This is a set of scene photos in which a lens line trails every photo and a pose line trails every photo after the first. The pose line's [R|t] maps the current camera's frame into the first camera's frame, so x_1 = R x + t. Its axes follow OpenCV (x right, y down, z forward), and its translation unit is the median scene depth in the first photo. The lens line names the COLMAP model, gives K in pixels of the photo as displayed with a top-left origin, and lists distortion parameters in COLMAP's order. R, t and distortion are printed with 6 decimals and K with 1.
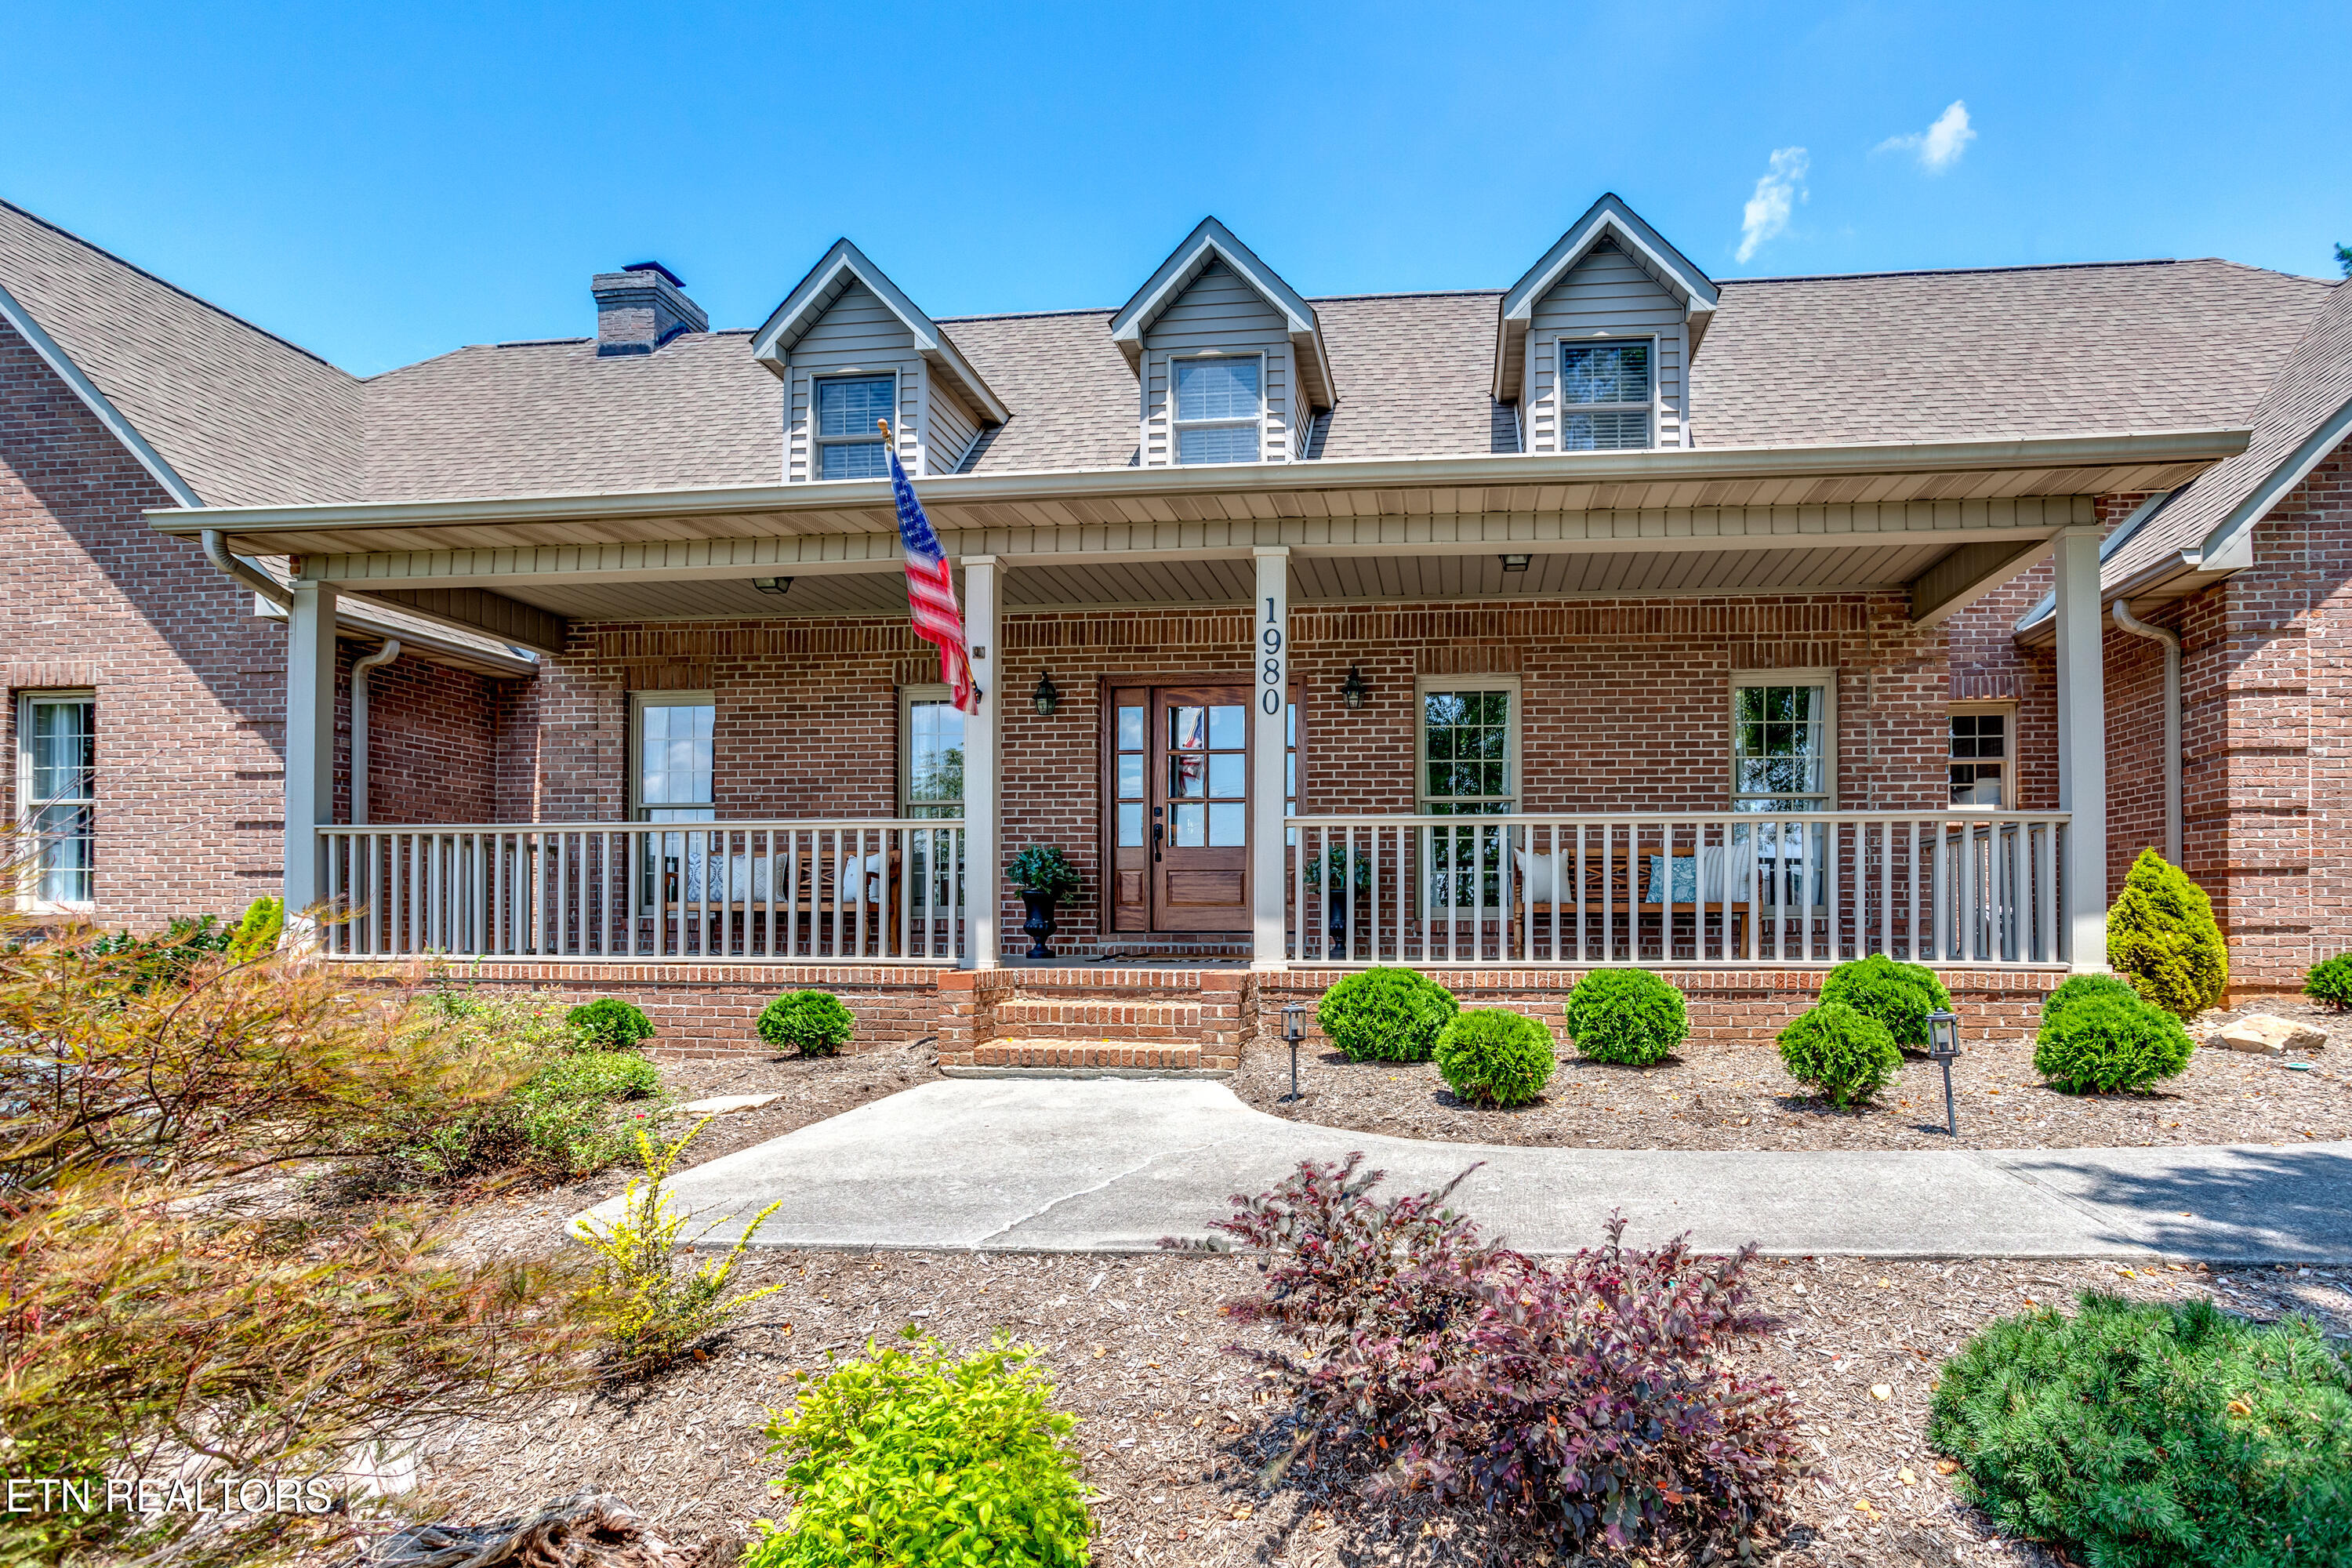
lens RADIAL K [[1607.3, 0, 1191.9], [0, 1607.3, 922.5], [0, 0, 1]] dist [-0.020691, 0.007717]
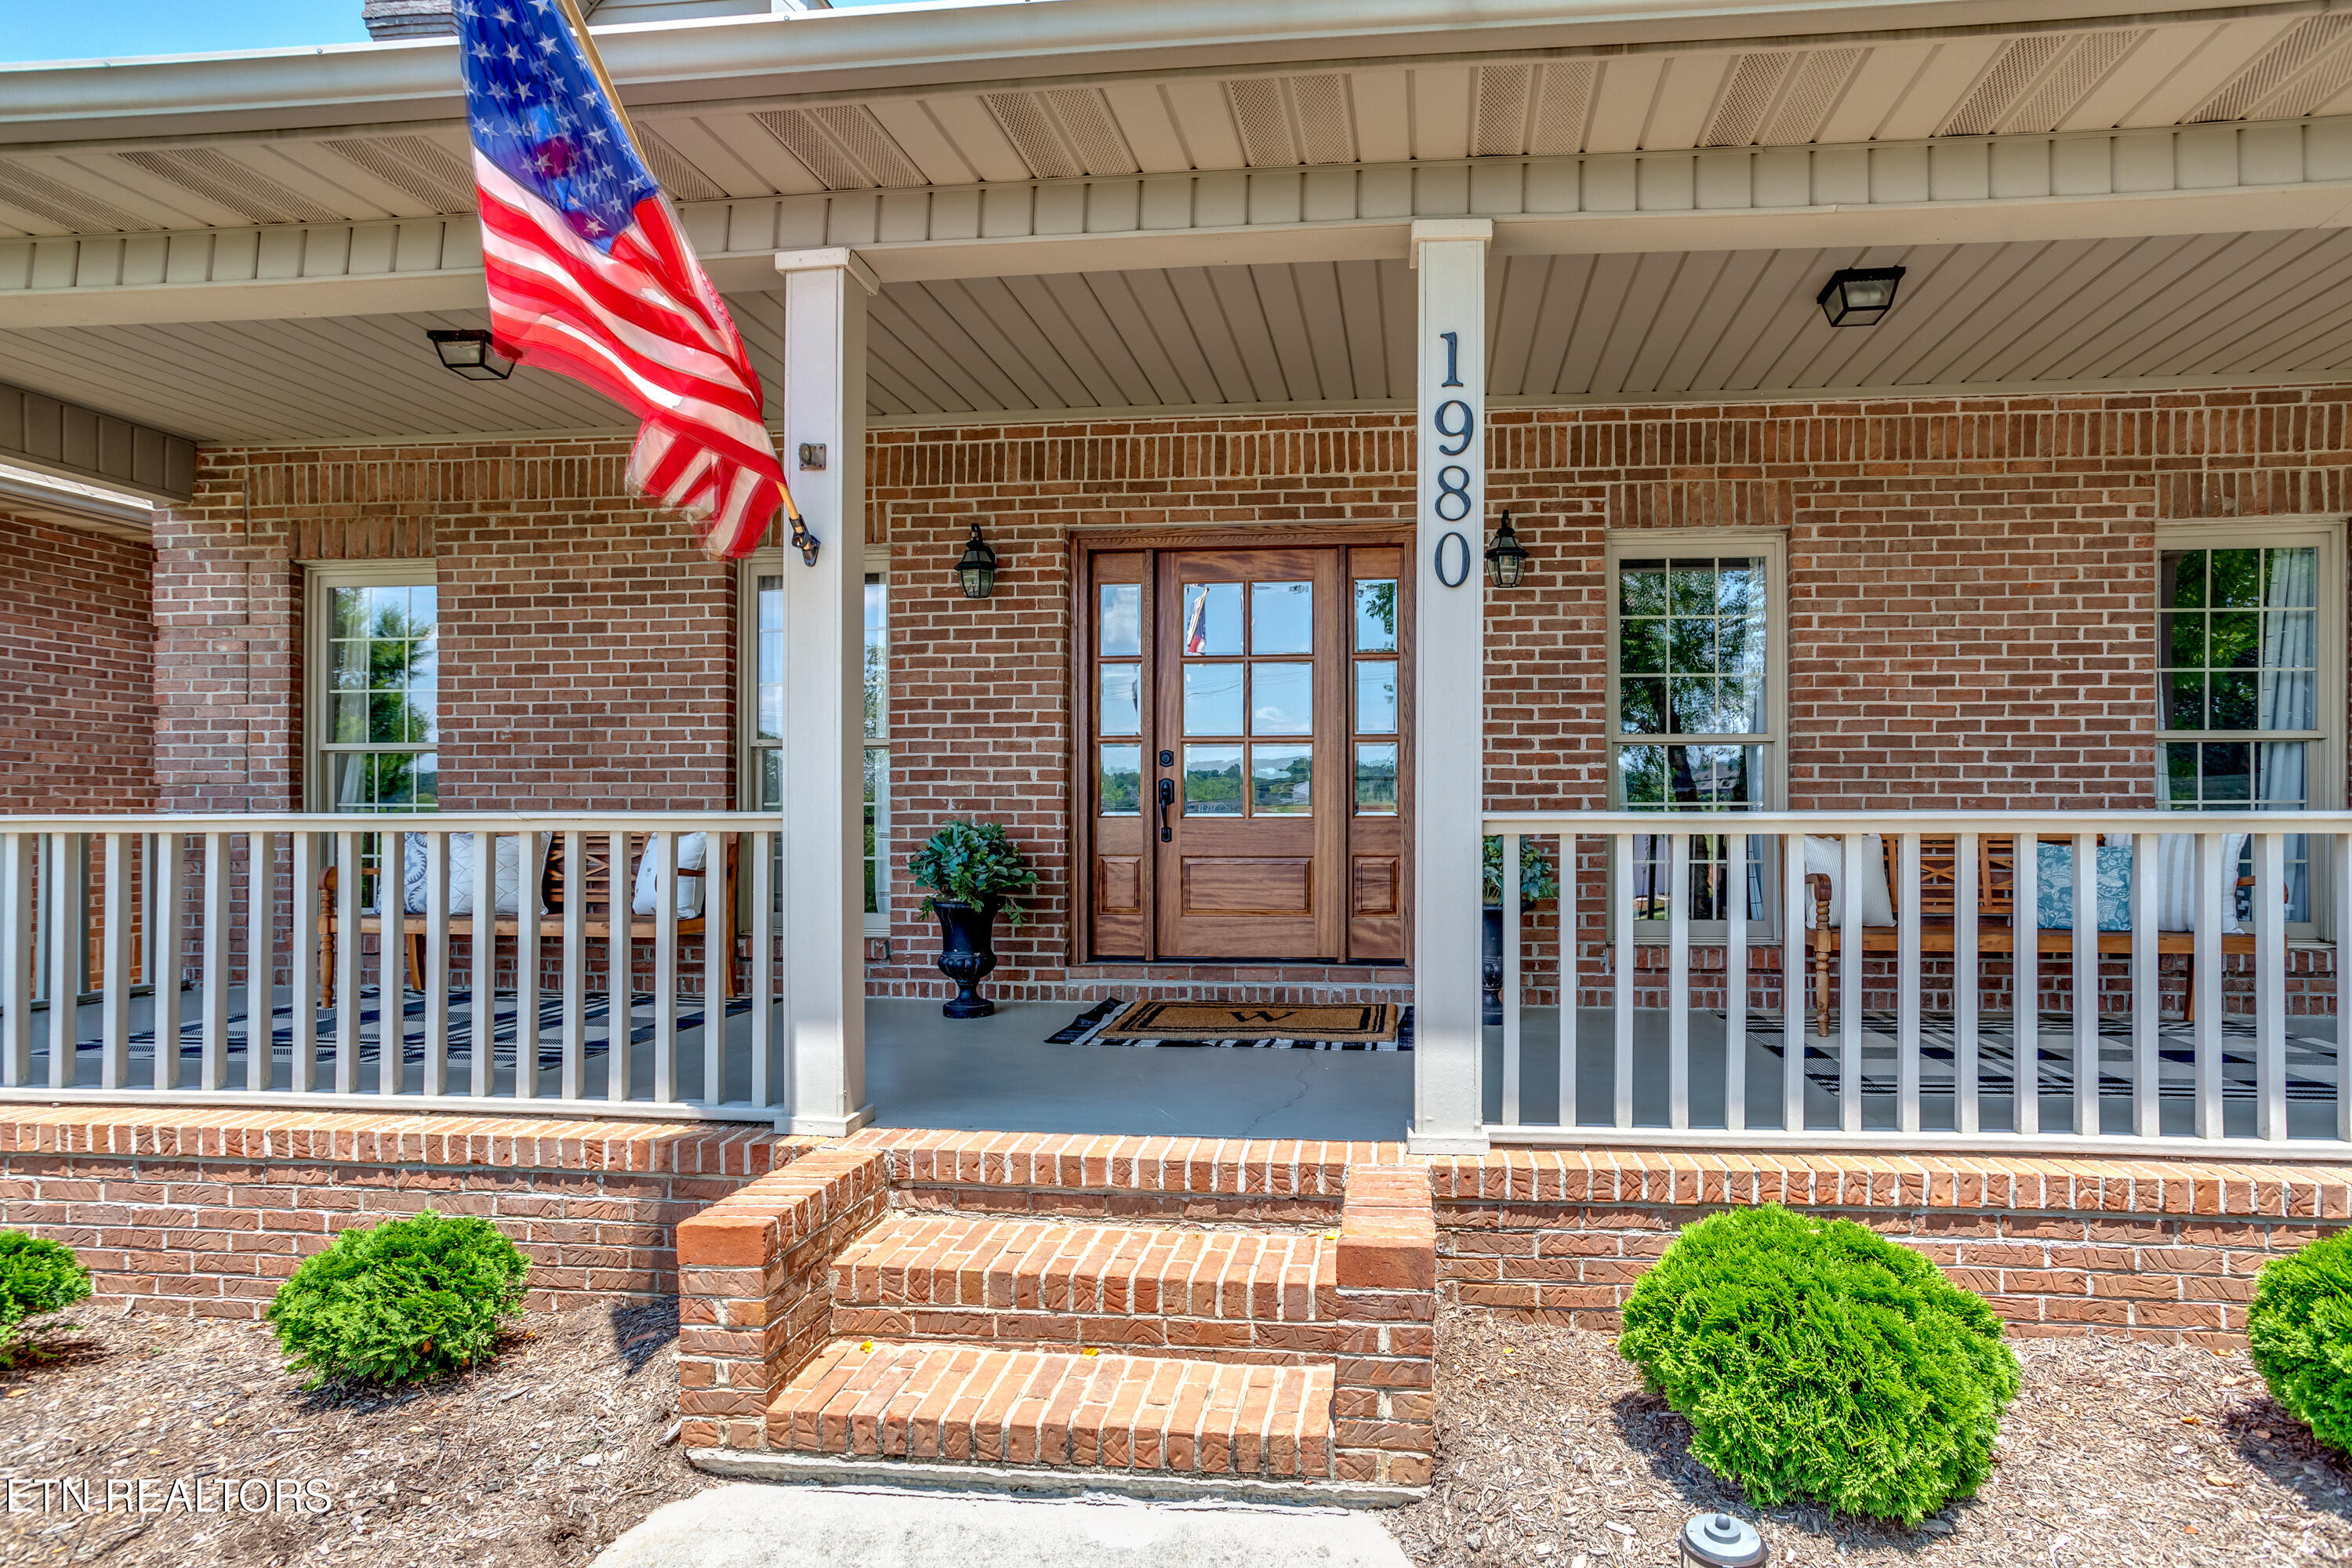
lens RADIAL K [[1607.3, 0, 1170.2], [0, 1607.3, 793.3], [0, 0, 1]] dist [-0.020691, 0.007717]
pose [[0.999953, -0.001611, 0.009533, -0.026456], [0.001750, 0.999892, -0.014599, -0.049659], [-0.009508, 0.014615, 0.999848, 0.417706]]
